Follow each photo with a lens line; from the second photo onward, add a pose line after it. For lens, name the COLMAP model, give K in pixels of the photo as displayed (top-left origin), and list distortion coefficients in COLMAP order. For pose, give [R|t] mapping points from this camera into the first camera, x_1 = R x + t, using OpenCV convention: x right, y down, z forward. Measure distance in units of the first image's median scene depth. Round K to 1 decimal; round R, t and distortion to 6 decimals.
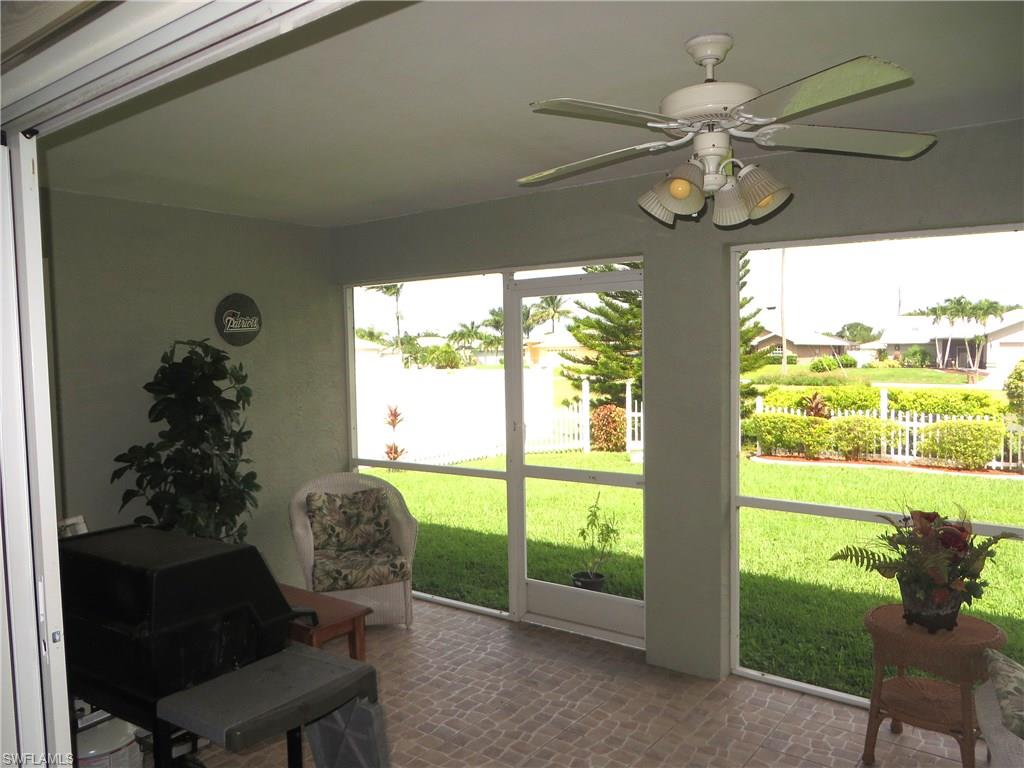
lens RADIAL K [[755.9, 0, 515.6], [0, 755.9, 389.0], [0, 0, 1]] dist [-0.024736, -0.002155]
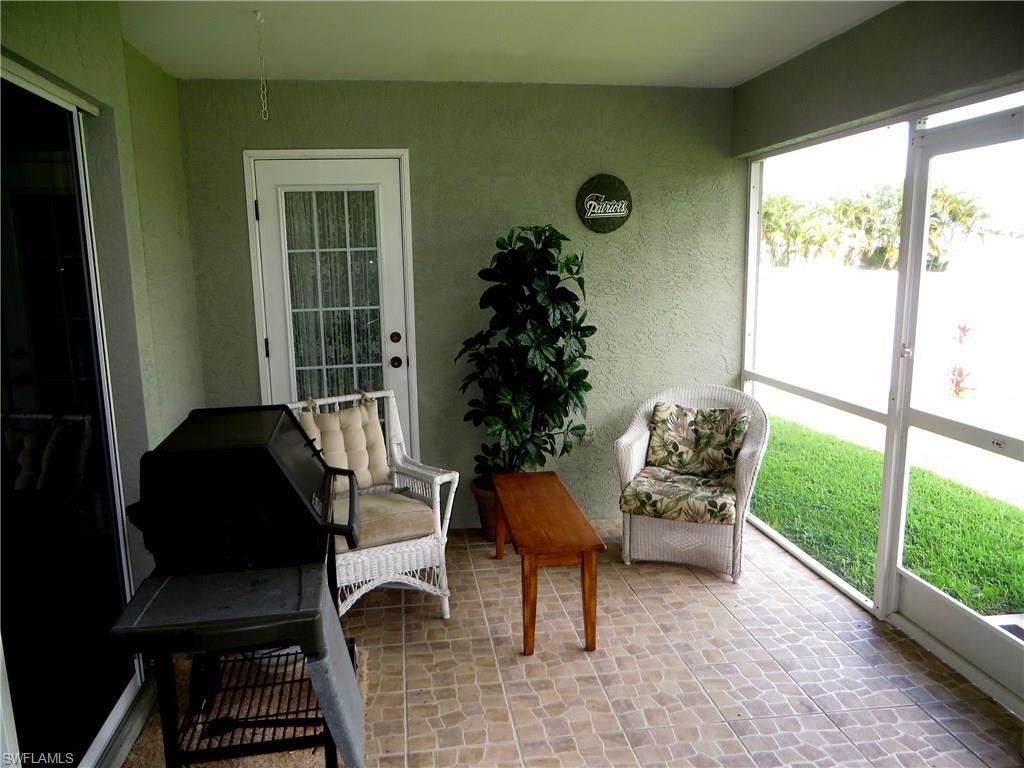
lens RADIAL K [[755.9, 0, 515.6], [0, 755.9, 389.0], [0, 0, 1]] dist [-0.024736, -0.002155]
pose [[0.705149, 0.136935, -0.695711, 0.227228], [-0.044193, 0.987755, 0.149625, -0.002357], [0.707681, -0.074762, 0.702565, 0.265916]]
